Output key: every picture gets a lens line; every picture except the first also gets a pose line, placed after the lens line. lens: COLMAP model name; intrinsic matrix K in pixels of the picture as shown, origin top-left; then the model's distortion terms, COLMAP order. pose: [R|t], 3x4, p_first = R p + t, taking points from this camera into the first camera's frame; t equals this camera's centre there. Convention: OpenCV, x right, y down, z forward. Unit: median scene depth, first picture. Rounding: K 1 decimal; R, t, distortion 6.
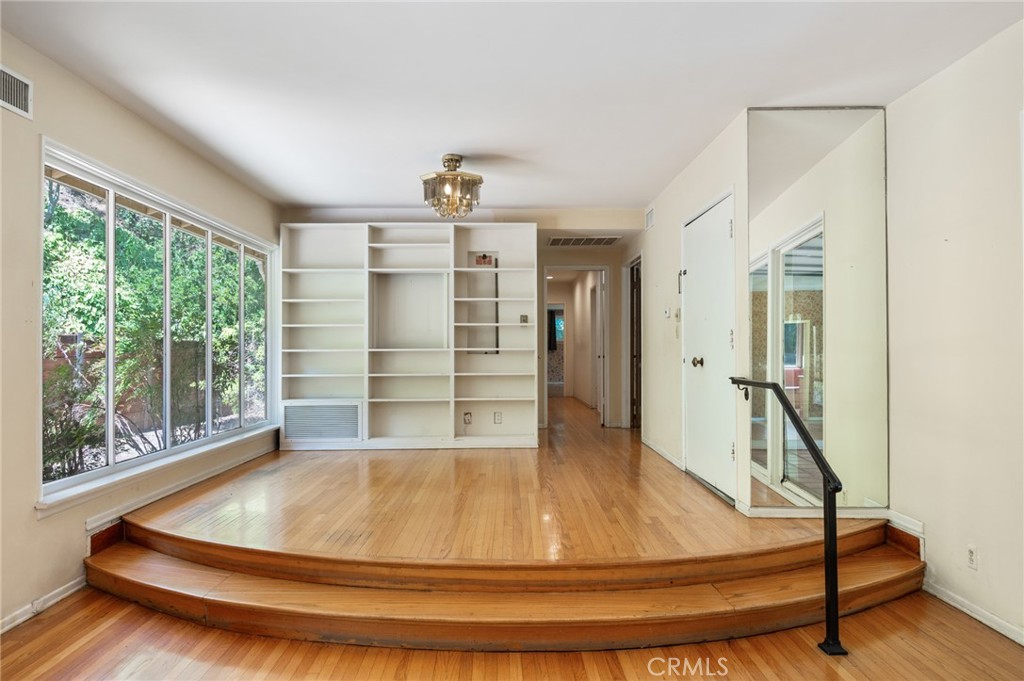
lens RADIAL K [[667.9, 0, 511.2], [0, 667.9, 342.2], [0, 0, 1]] dist [-0.004024, -0.000829]
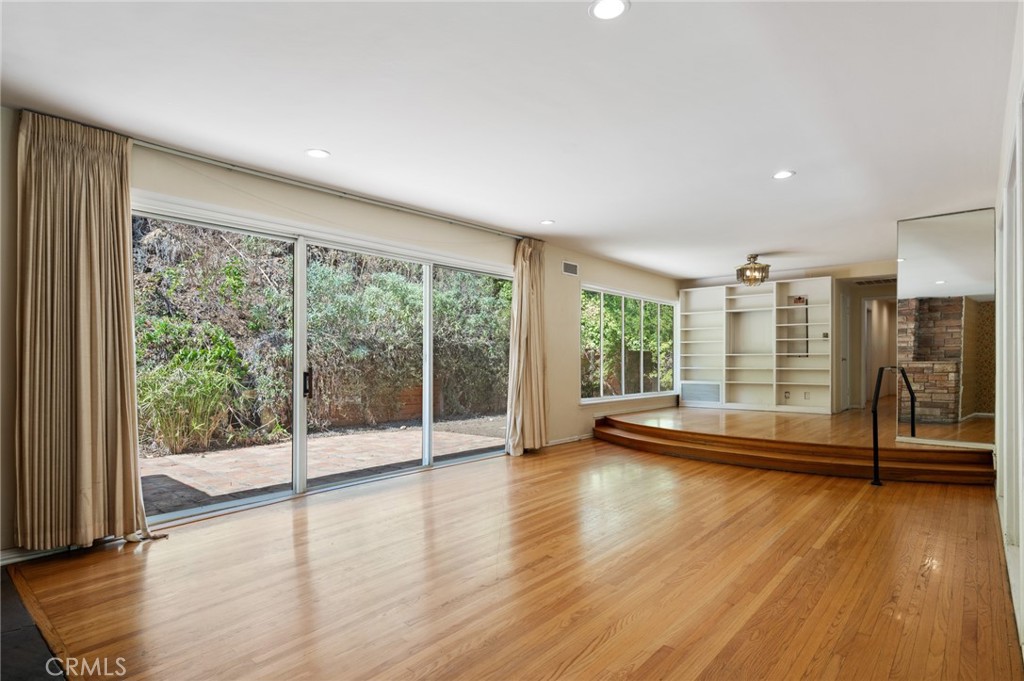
lens RADIAL K [[531.4, 0, 508.6], [0, 531.4, 358.5], [0, 0, 1]] dist [-0.005589, -0.000818]
pose [[0.744405, 0.001638, -0.667726, 0.315693], [0.003664, 0.999972, 0.006537, 0.010208], [0.667718, -0.007312, 0.744379, -0.485250]]
